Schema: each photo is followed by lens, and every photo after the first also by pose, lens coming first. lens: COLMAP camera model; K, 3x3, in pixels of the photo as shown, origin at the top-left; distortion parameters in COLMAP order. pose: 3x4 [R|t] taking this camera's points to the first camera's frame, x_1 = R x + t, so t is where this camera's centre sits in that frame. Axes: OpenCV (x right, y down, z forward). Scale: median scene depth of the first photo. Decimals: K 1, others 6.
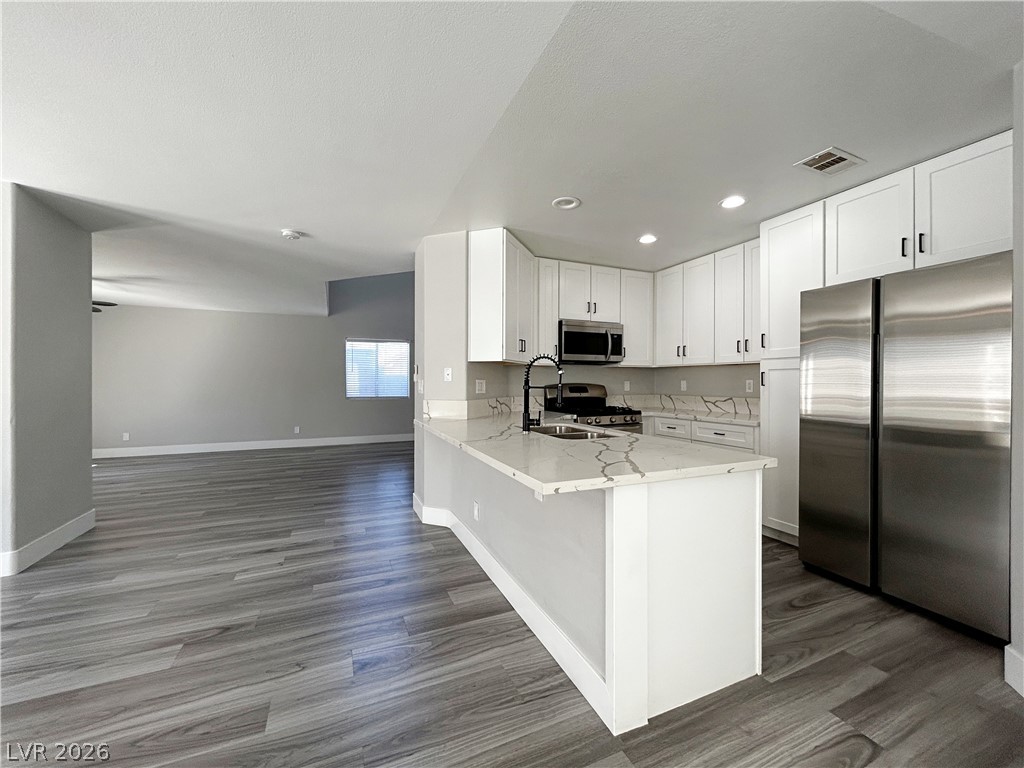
lens RADIAL K [[411.1, 0, 513.3], [0, 411.1, 382.8], [0, 0, 1]] dist [-0.000864, 0.000139]
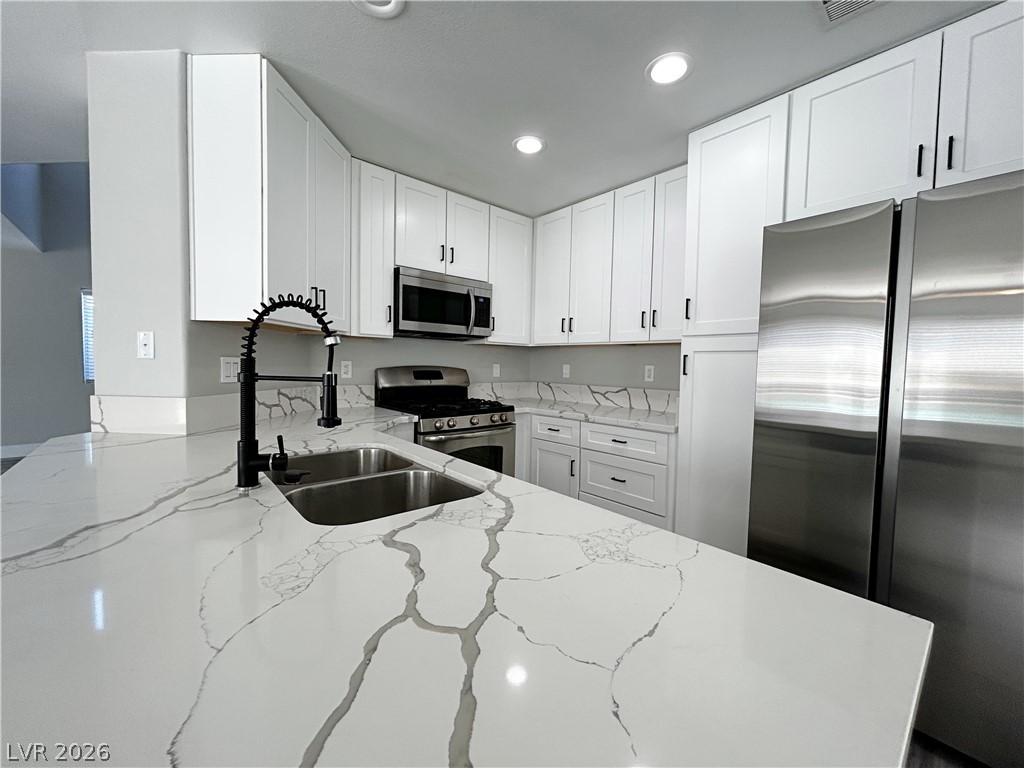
lens RADIAL K [[411.1, 0, 513.3], [0, 411.1, 382.8], [0, 0, 1]] dist [-0.000864, 0.000139]
pose [[0.953722, 0.004228, 0.300662, 0.099552], [-0.018297, 0.998864, 0.043995, -0.003686], [-0.300134, -0.047460, 0.952716, 0.338180]]
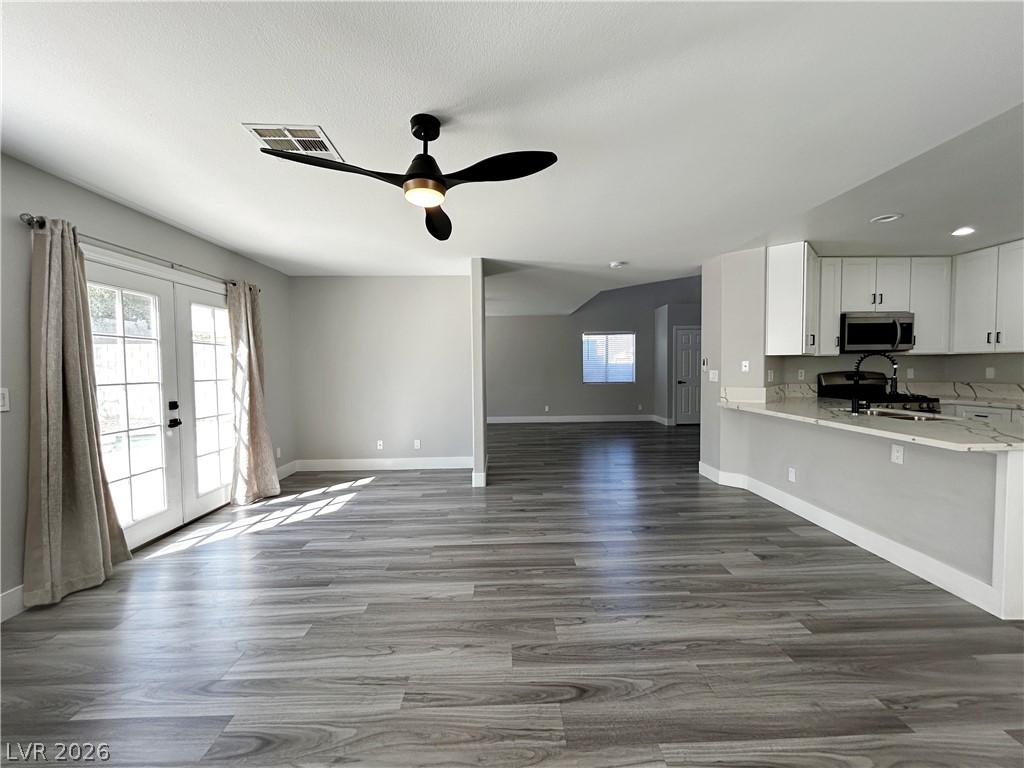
lens RADIAL K [[411.1, 0, 513.3], [0, 411.1, 382.8], [0, 0, 1]] dist [-0.000864, 0.000139]
pose [[0.925134, 0.003873, -0.379621, -0.288218], [0.011494, 0.999204, 0.038206, -0.022320], [0.379466, -0.039709, 0.924353, -0.348121]]
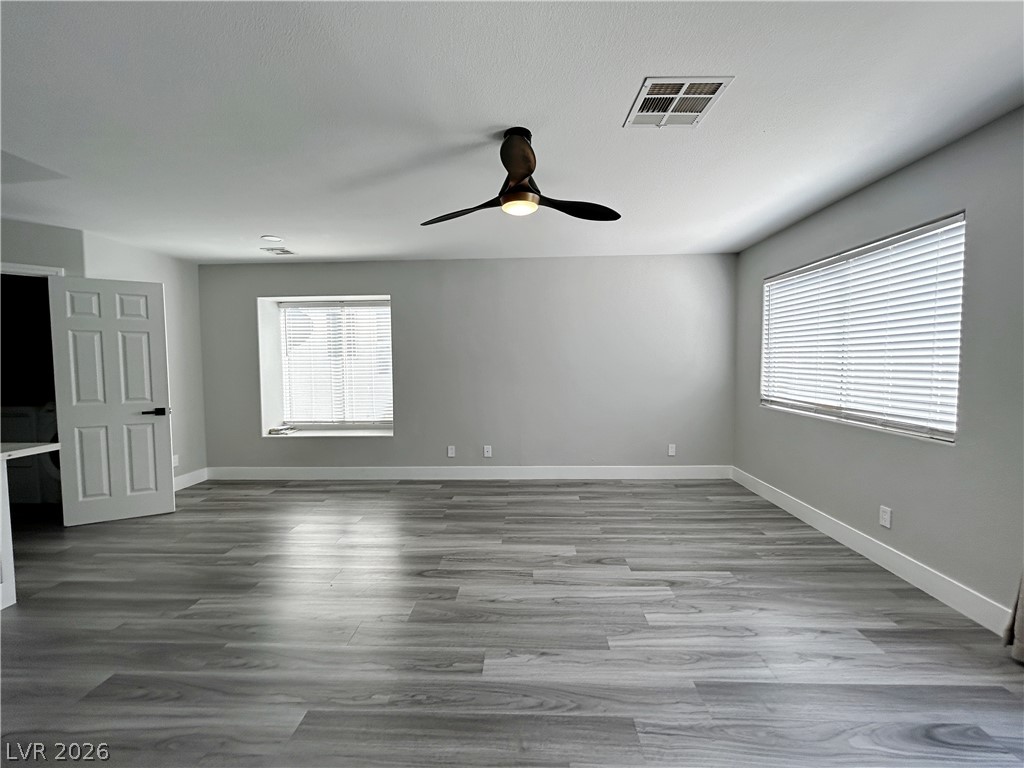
lens RADIAL K [[411.1, 0, 513.3], [0, 411.1, 382.8], [0, 0, 1]] dist [-0.000864, 0.000139]
pose [[-0.900217, -0.015158, 0.435178, -0.789963], [0.009768, 0.998439, 0.054985, -0.030917], [-0.435333, 0.053750, -0.898664, 0.549171]]
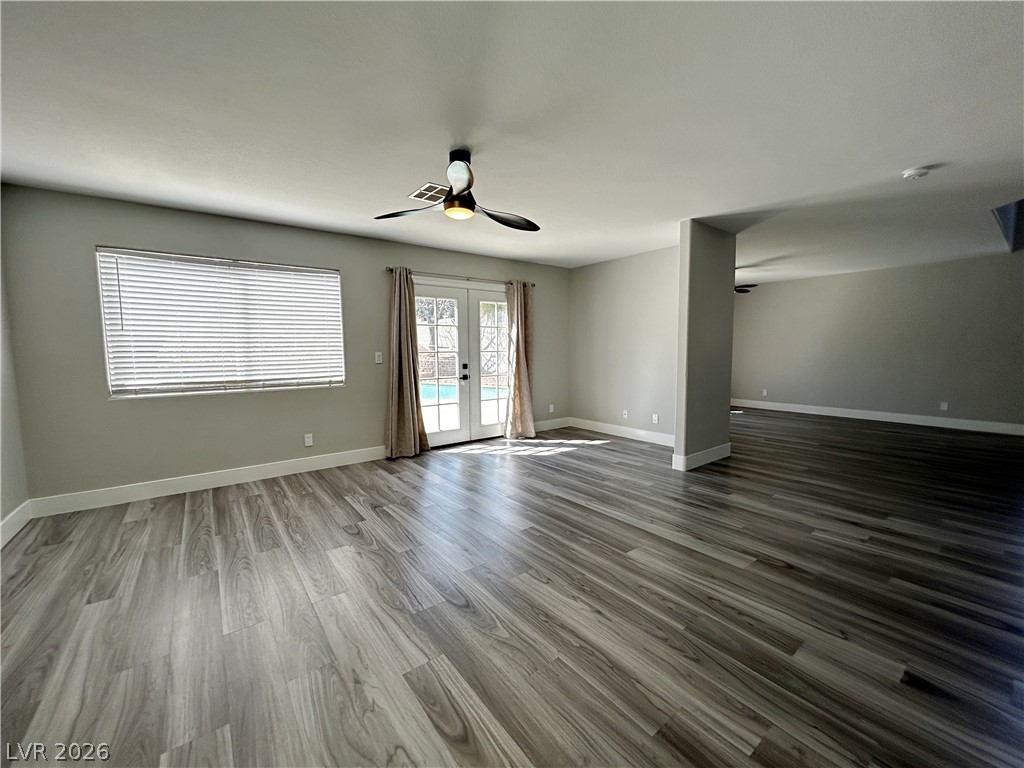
lens RADIAL K [[411.1, 0, 513.3], [0, 411.1, 382.8], [0, 0, 1]] dist [-0.000864, 0.000139]
pose [[0.231397, 0.079387, -0.969615, 0.099656], [0.009072, 0.996446, 0.083749, -0.010081], [0.972817, -0.028176, 0.229854, -0.004708]]
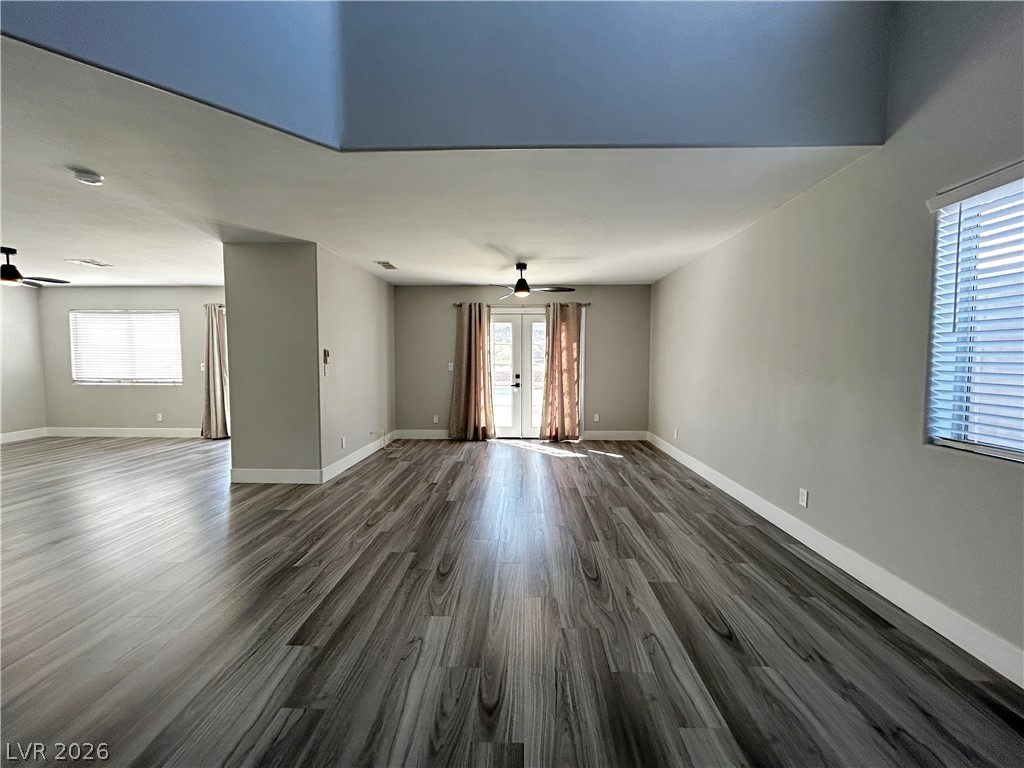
lens RADIAL K [[411.1, 0, 513.3], [0, 411.1, 382.8], [0, 0, 1]] dist [-0.000864, 0.000139]
pose [[-0.426133, 0.048721, -0.903348, -0.141904], [-0.003196, 0.998461, 0.055358, -0.020343], [0.904655, 0.026478, -0.425321, 1.748619]]
